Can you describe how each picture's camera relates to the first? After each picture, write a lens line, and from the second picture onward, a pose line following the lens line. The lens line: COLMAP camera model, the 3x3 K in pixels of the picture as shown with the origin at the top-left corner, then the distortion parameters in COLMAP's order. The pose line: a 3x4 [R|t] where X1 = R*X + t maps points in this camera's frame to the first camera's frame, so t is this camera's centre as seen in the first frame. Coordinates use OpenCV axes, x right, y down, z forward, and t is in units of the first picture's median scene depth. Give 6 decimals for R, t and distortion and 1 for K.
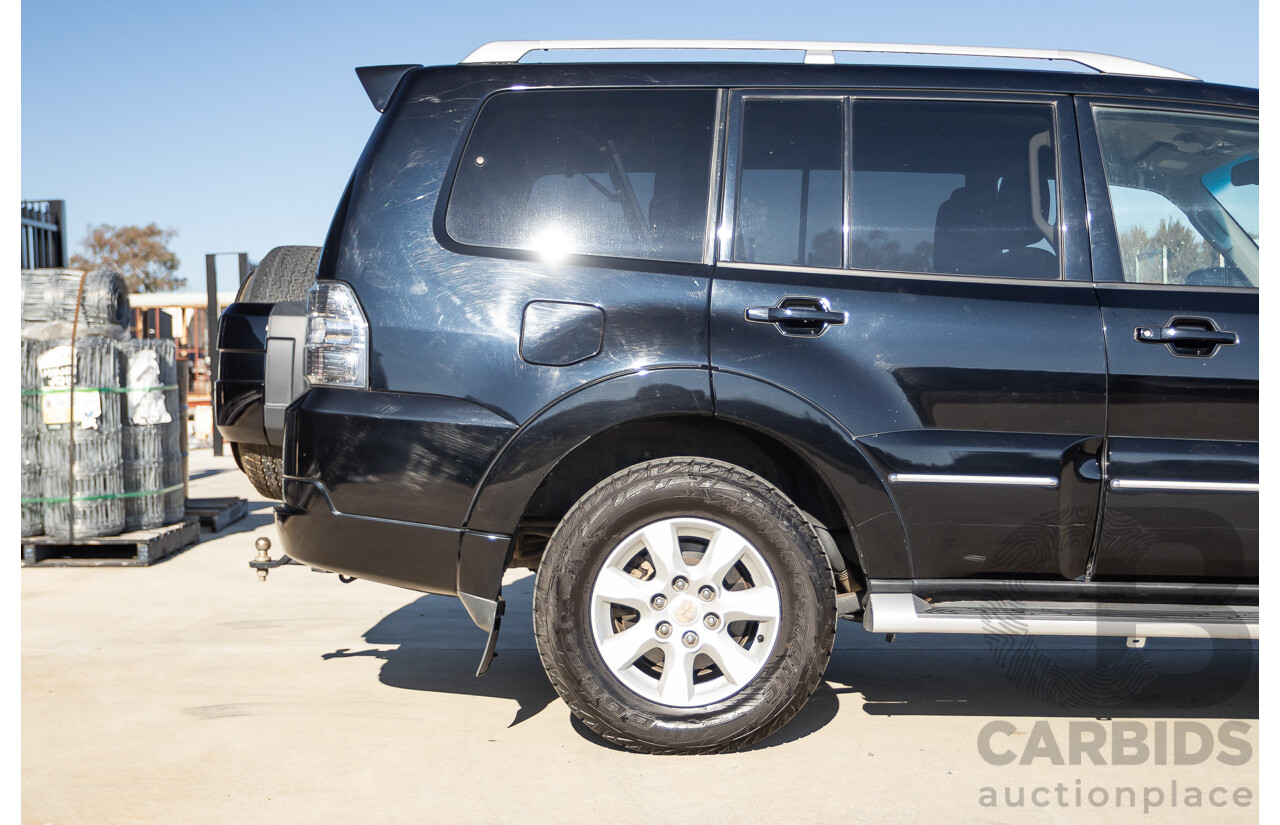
lens RADIAL K [[1796.0, 0, 640.0], [0, 1796.0, 412.5], [0, 0, 1]] dist [-0.027111, 0.003686]
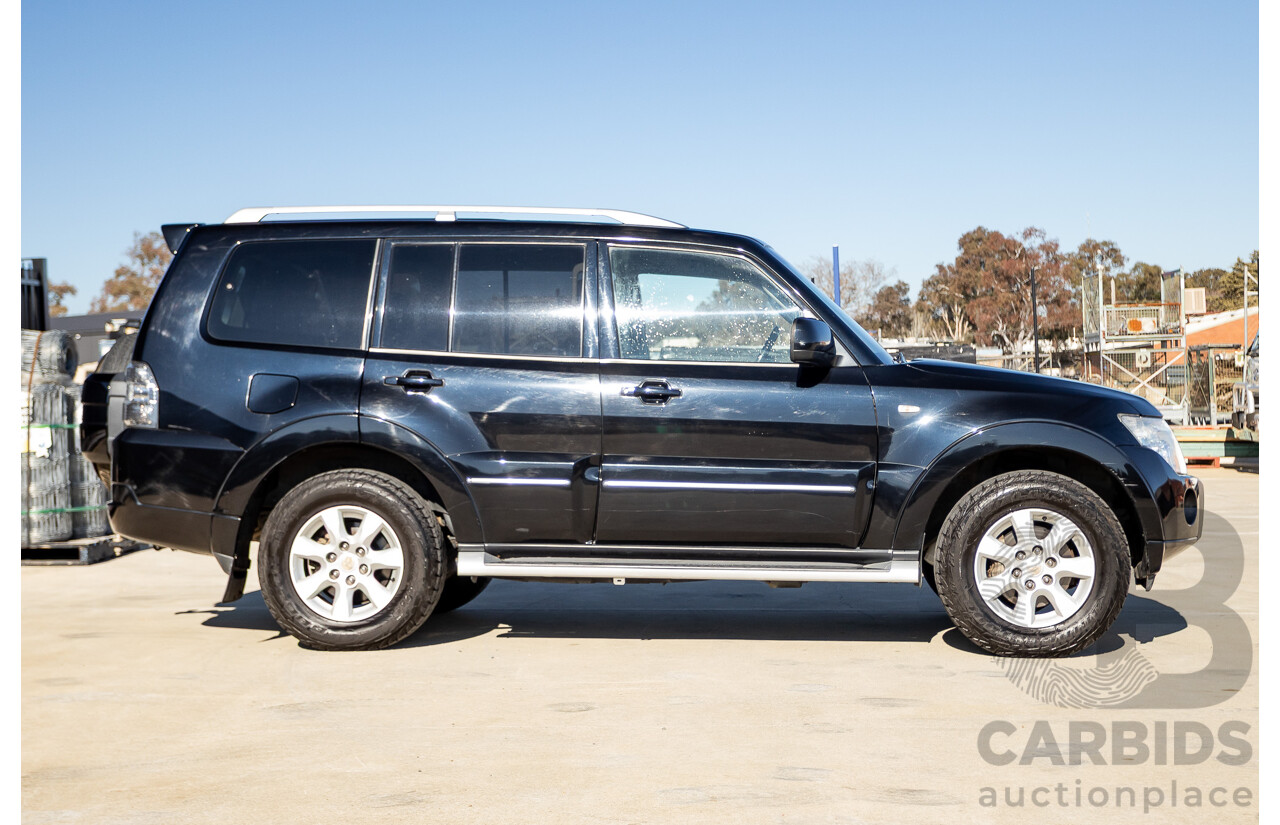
lens RADIAL K [[2136.1, 0, 628.8], [0, 2136.1, 396.9], [0, 0, 1]] dist [-0.033795, 0.014986]
pose [[0.997092, -0.008158, -0.075768, 0.427770], [0.006579, 0.999757, -0.021059, 0.002130], [0.075922, 0.020499, 0.996903, -0.915973]]
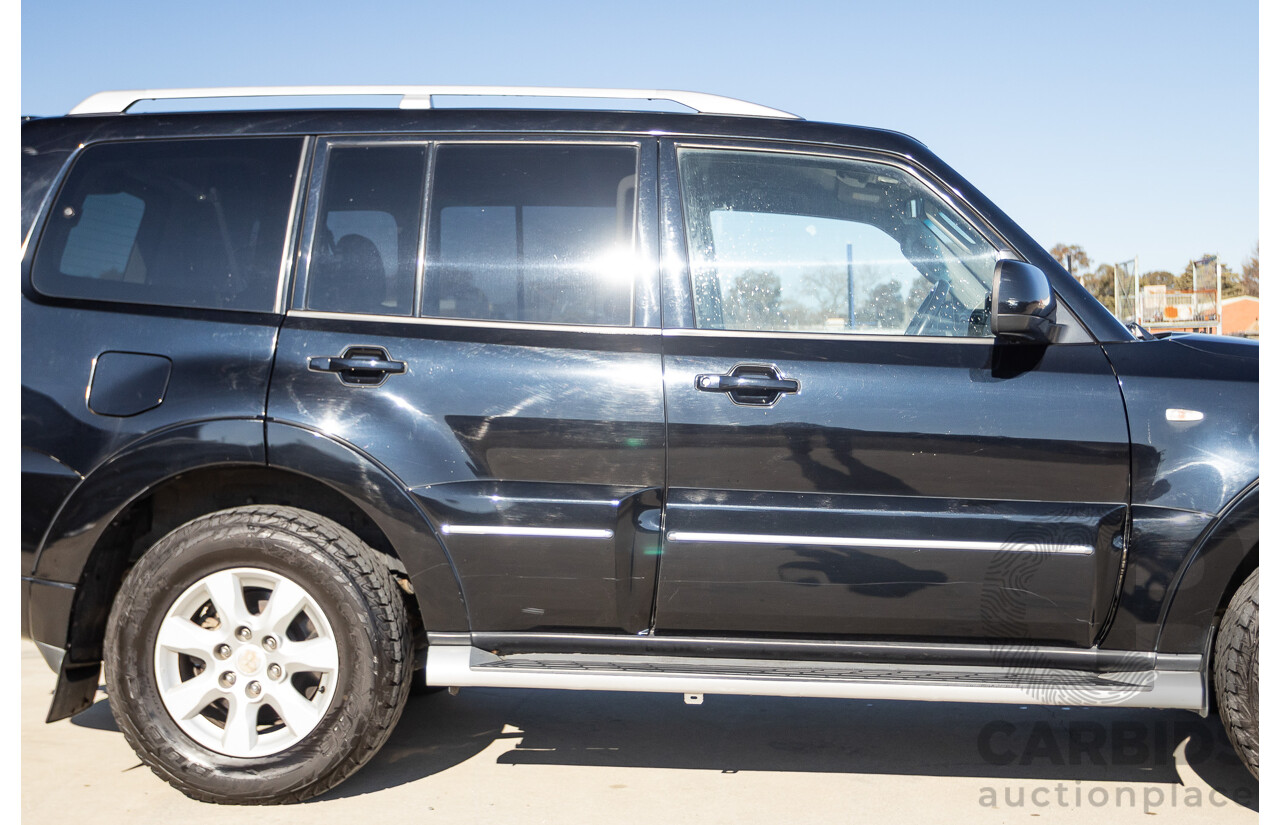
lens RADIAL K [[1796.0, 0, 640.0], [0, 1796.0, 412.5], [0, 0, 1]] dist [-0.027111, 0.003686]
pose [[0.996398, -0.002243, -0.084769, 0.326916], [0.002058, 0.999995, -0.002274, -0.025154], [0.084774, 0.002091, 0.996398, 0.023389]]
